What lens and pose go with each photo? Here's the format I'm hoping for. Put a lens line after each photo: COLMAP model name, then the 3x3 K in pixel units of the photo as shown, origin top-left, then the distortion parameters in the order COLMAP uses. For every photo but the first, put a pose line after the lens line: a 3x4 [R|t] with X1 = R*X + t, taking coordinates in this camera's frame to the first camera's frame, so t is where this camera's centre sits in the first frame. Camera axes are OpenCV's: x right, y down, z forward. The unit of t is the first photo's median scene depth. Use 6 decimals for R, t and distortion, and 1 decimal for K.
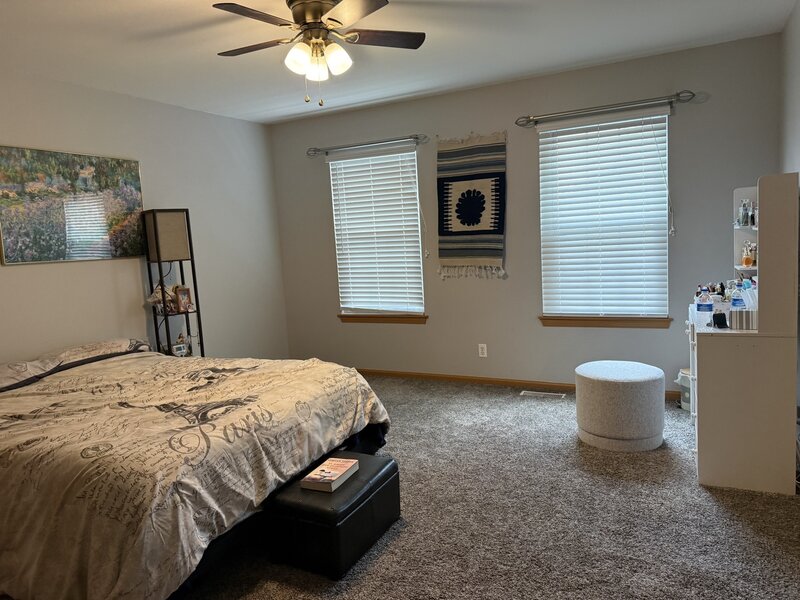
lens RADIAL K [[561.1, 0, 400.0], [0, 561.1, 300.0], [0, 0, 1]] dist [0.115989, -0.179138]
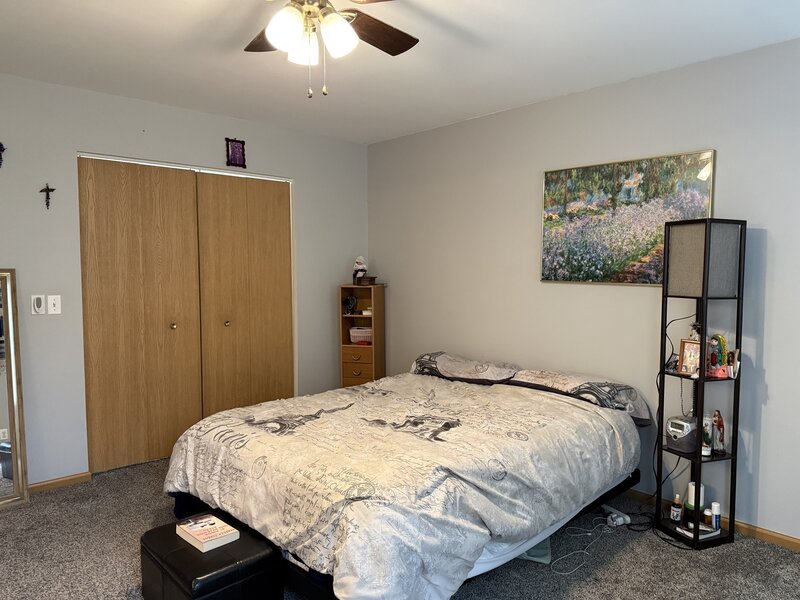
lens RADIAL K [[561.1, 0, 400.0], [0, 561.1, 300.0], [0, 0, 1]] dist [0.115989, -0.179138]
pose [[-0.356212, 0.114452, -0.927369, 0.401441], [-0.083637, 0.984581, 0.153638, -0.162187], [0.930655, 0.132290, -0.341147, 1.059677]]
